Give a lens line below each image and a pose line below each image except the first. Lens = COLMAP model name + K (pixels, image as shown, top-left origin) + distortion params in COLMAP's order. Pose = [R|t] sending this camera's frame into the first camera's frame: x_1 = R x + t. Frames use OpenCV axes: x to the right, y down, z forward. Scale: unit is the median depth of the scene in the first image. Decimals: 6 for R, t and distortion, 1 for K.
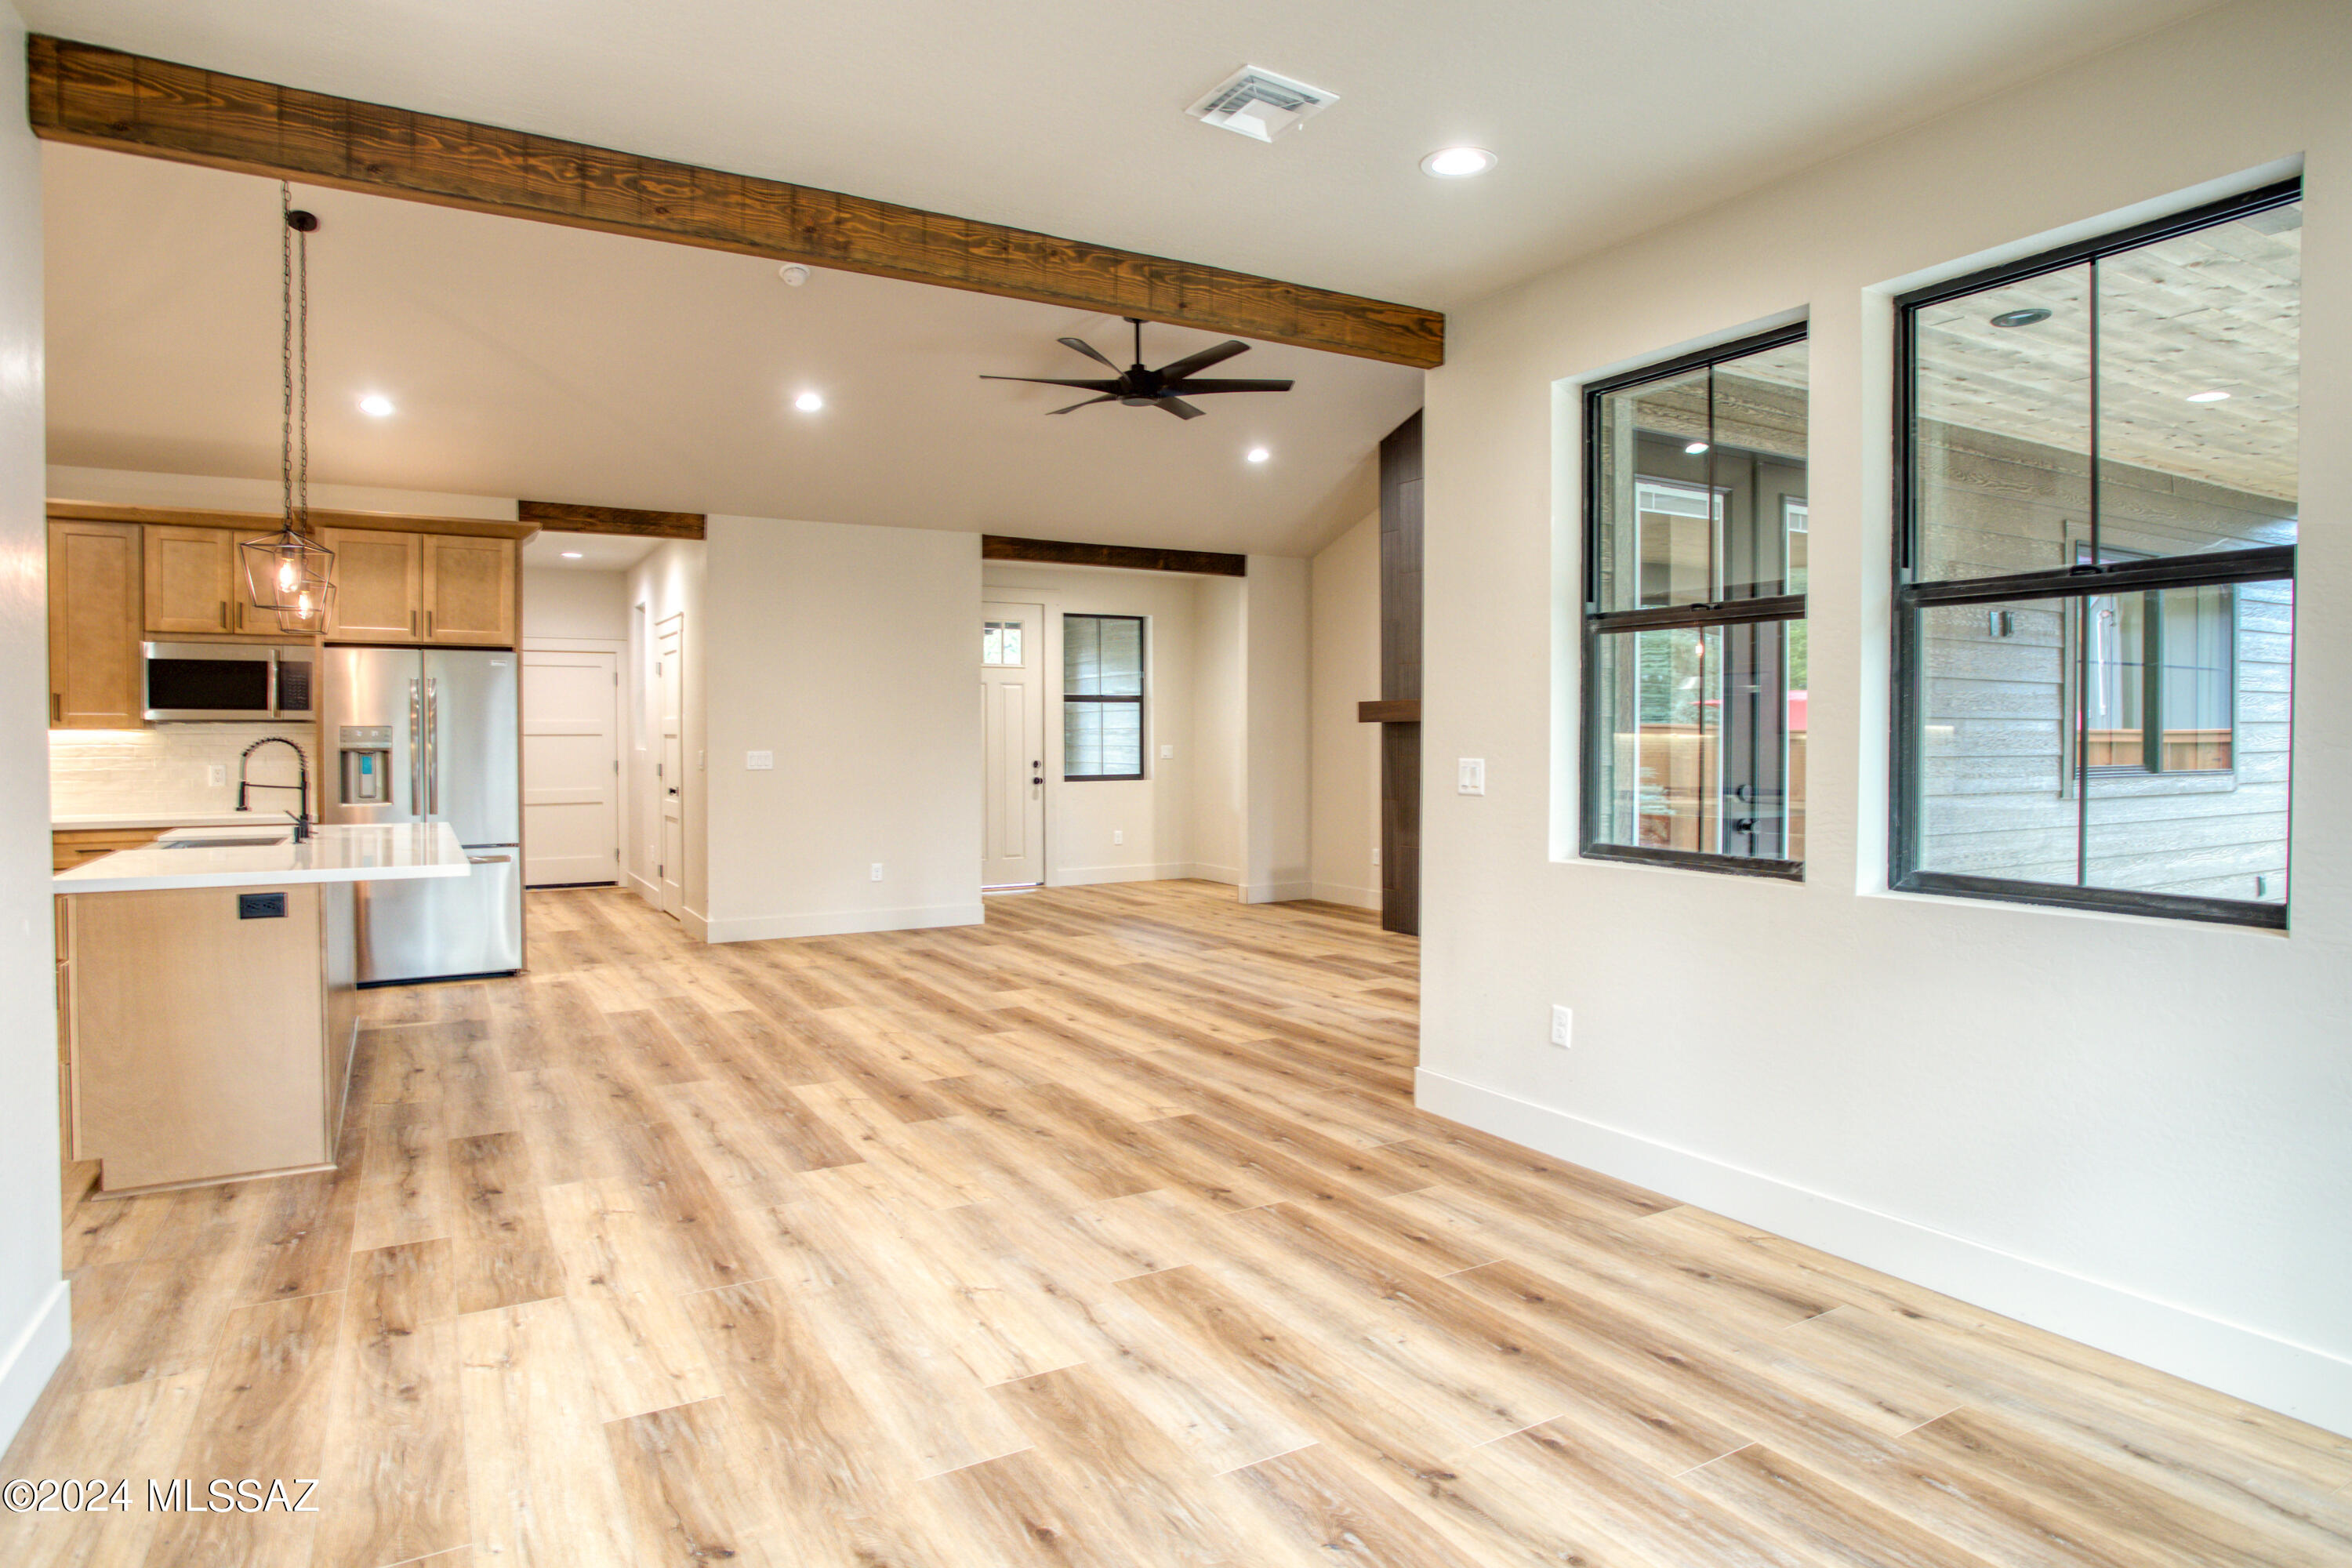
lens RADIAL K [[1333.2, 0, 1174.0], [0, 1333.2, 744.6], [0, 0, 1]] dist [-0.003231, -0.000633]
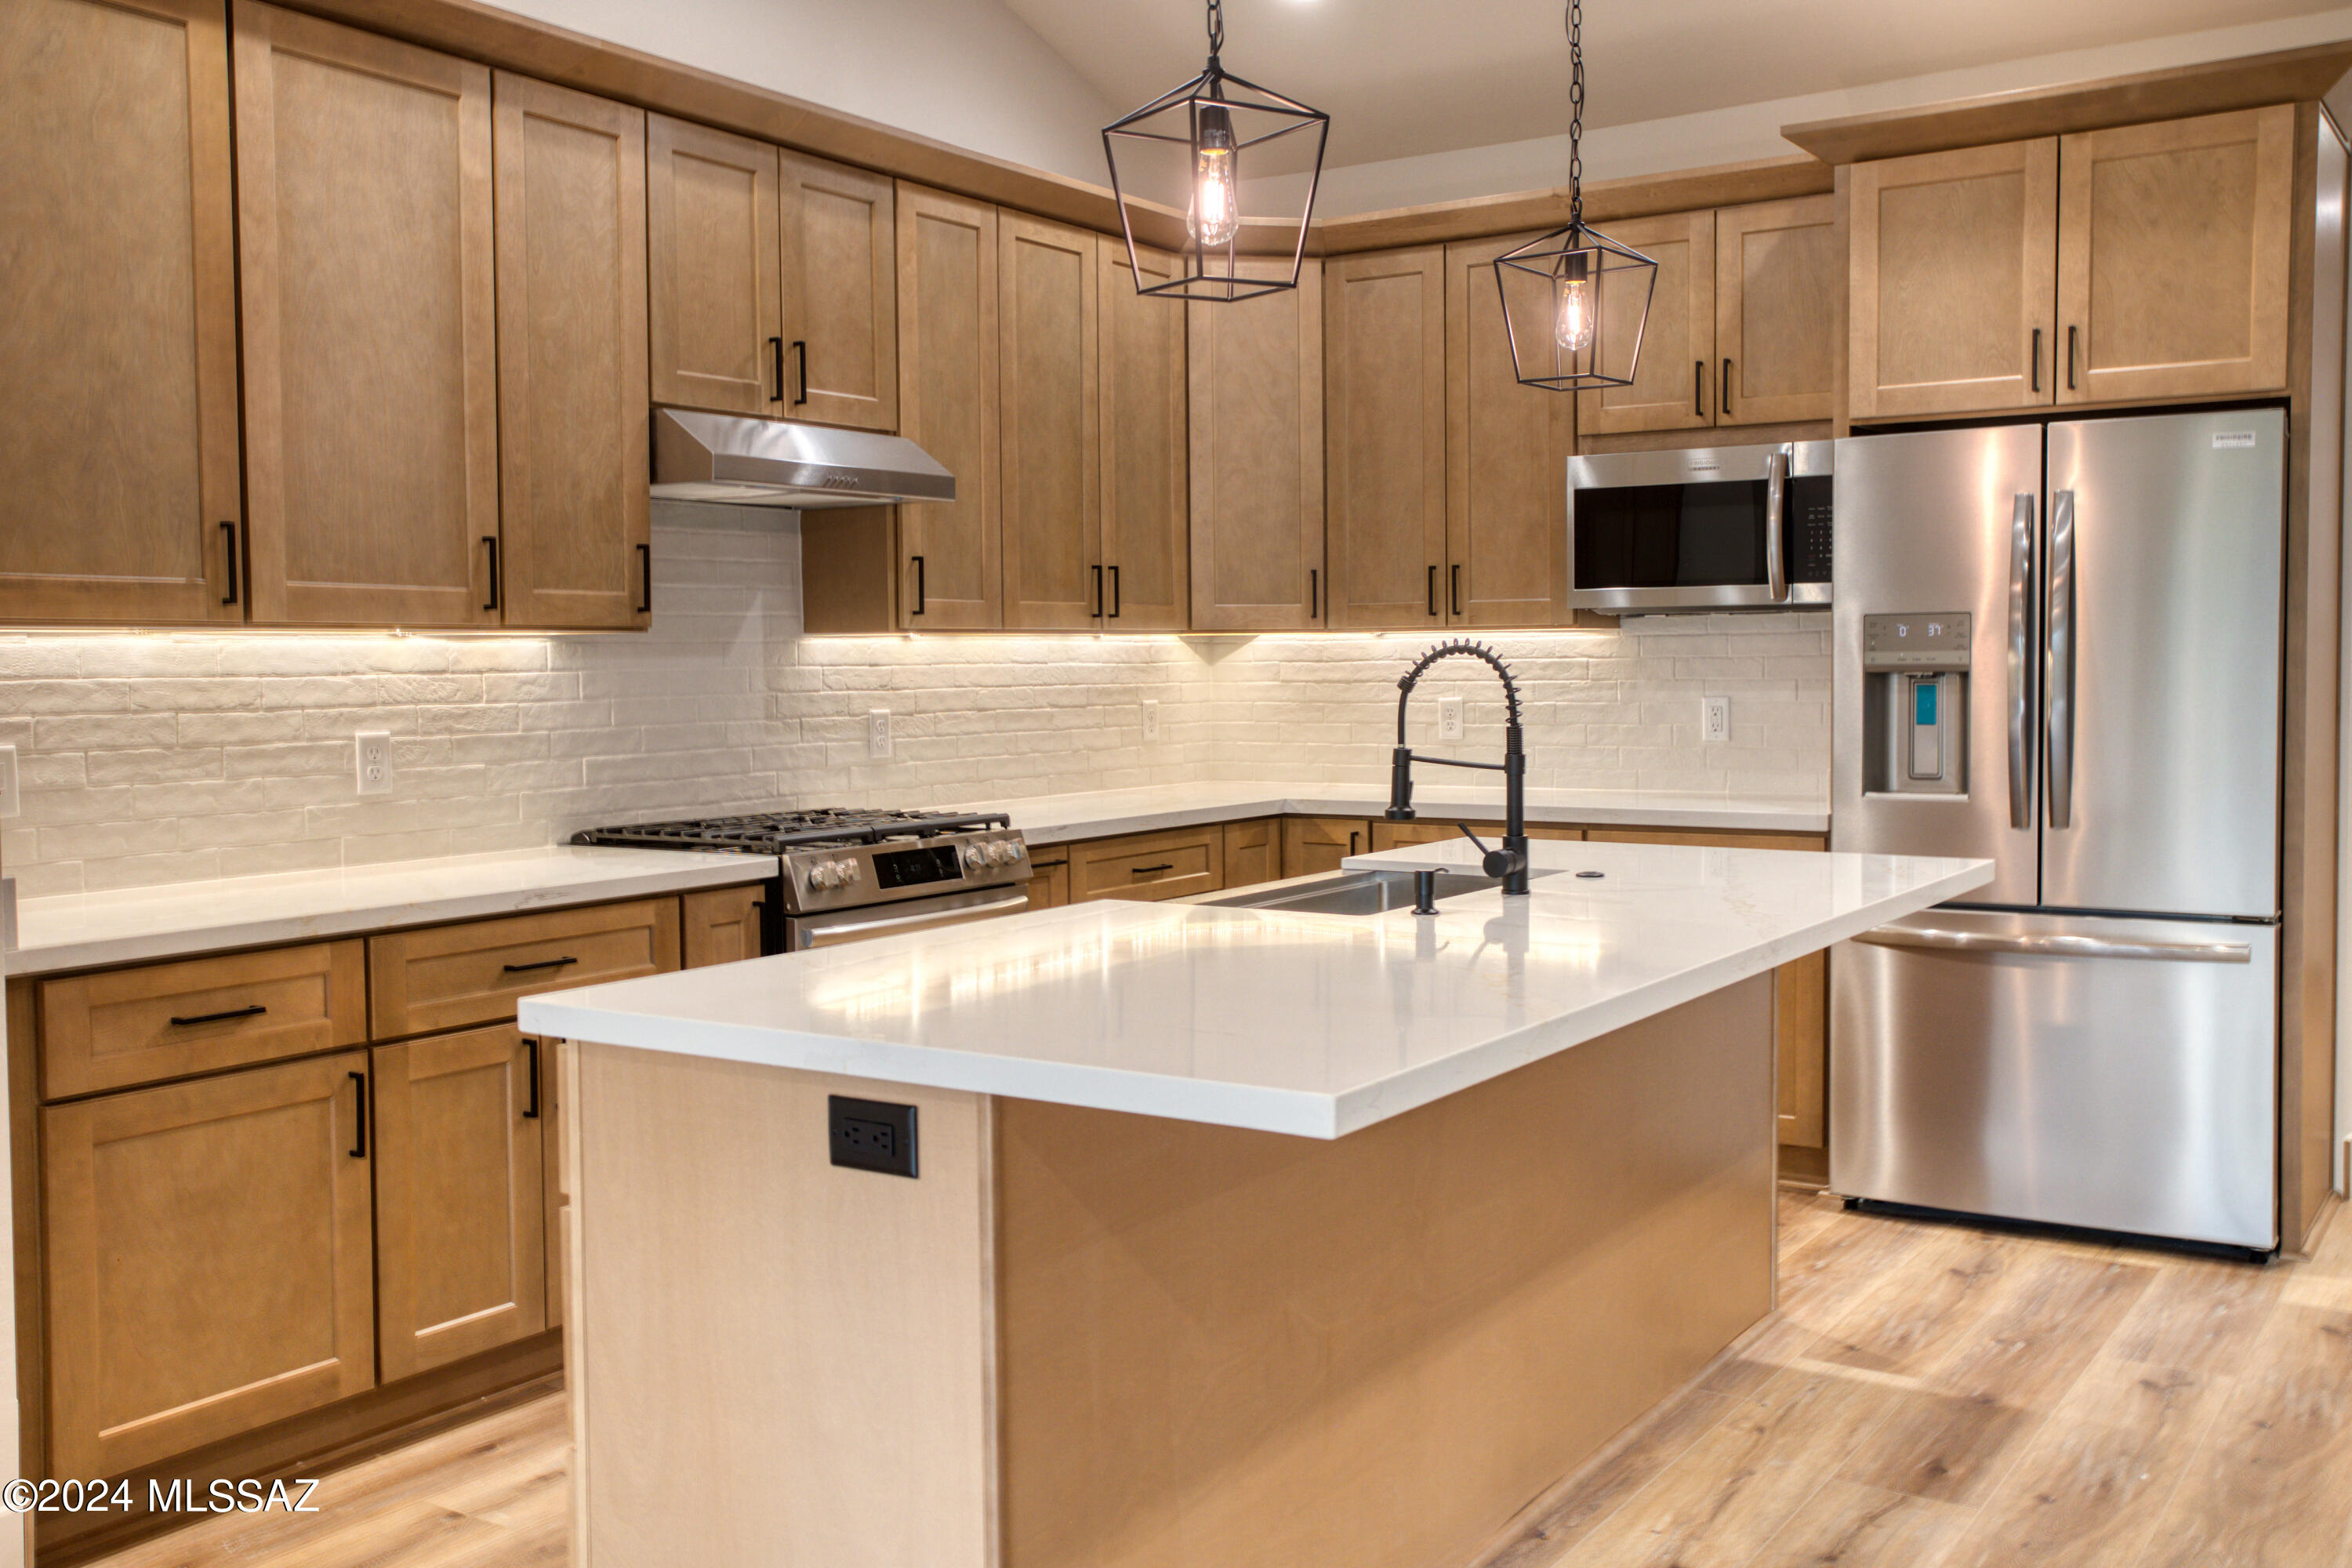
lens RADIAL K [[2174.2, 0, 1176.0], [0, 2174.2, 784.0], [0, 0, 1]] dist [-0.016178, 0.119761]
pose [[0.448191, 0.052961, -0.892367, -0.088080], [0.002627, 0.998161, 0.060559, -0.002429], [0.893934, -0.029486, 0.447228, 0.483746]]
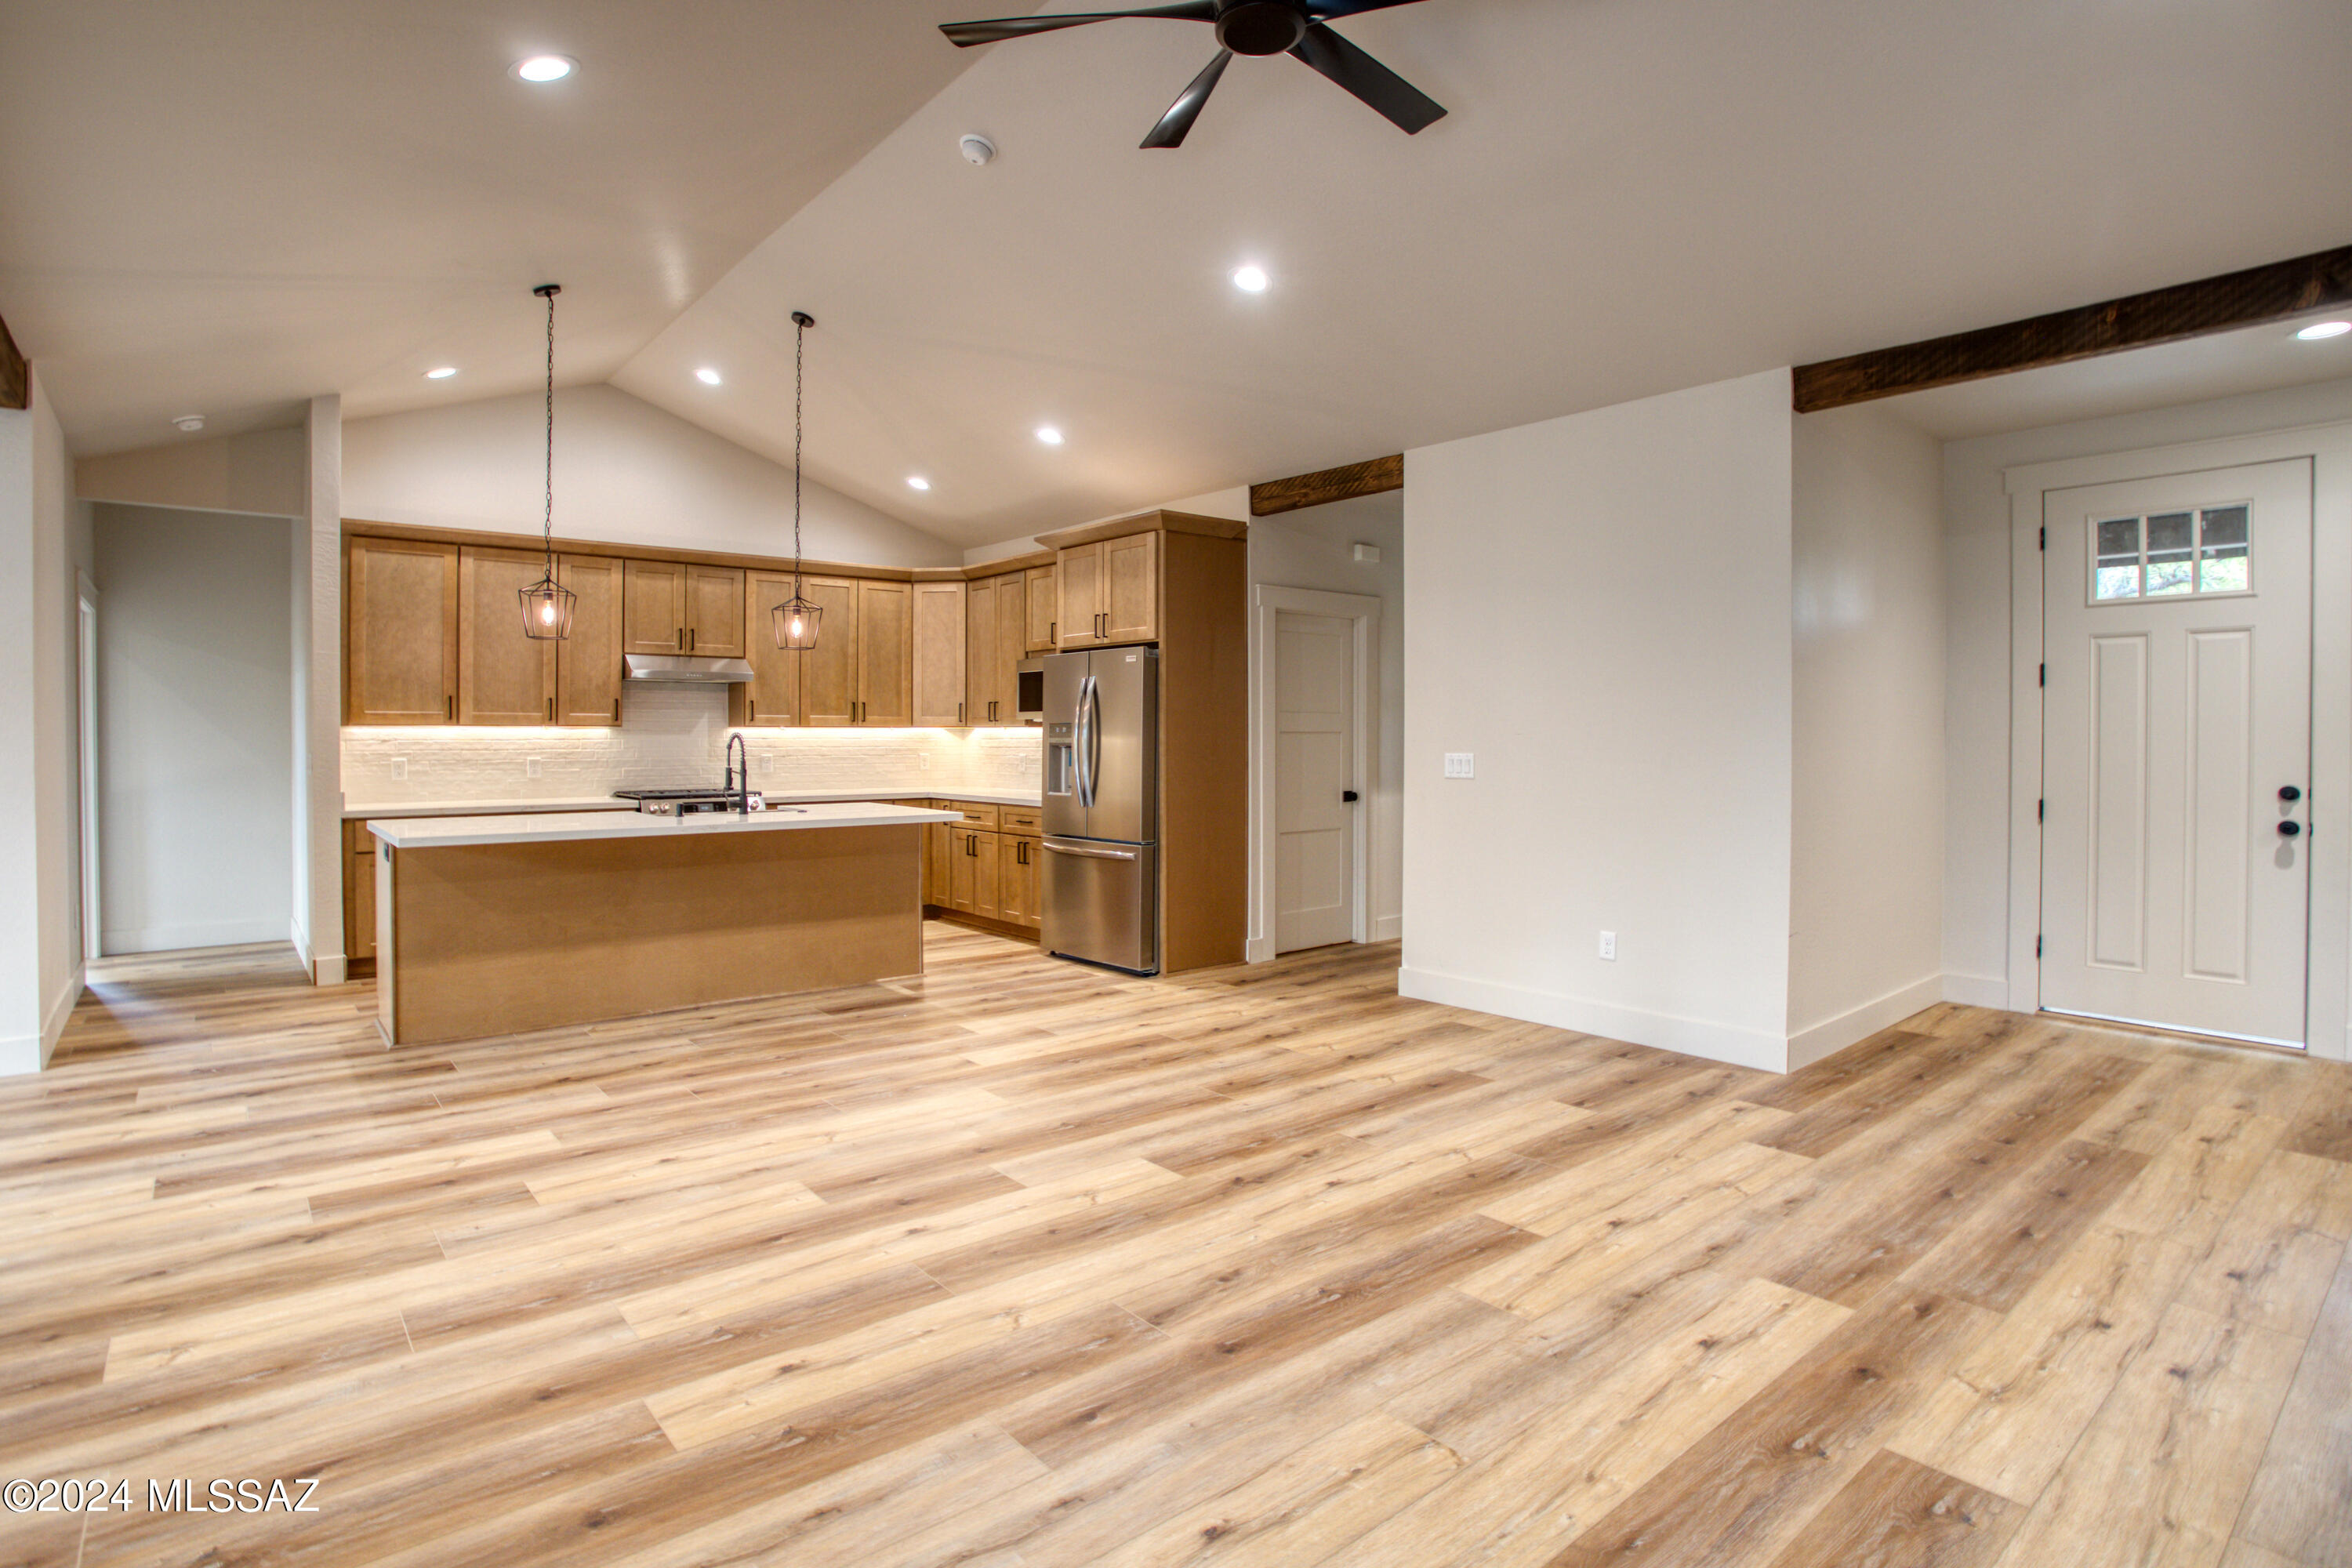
lens RADIAL K [[1190.4, 0, 1191.6], [0, 1190.4, 757.0], [0, 0, 1]] dist [-0.074394, 0.027963]
pose [[0.176217, 0.022223, -0.984100, 0.401109], [-0.006958, 0.999748, 0.021330, -0.007801], [0.984327, 0.003088, 0.176328, 0.954494]]
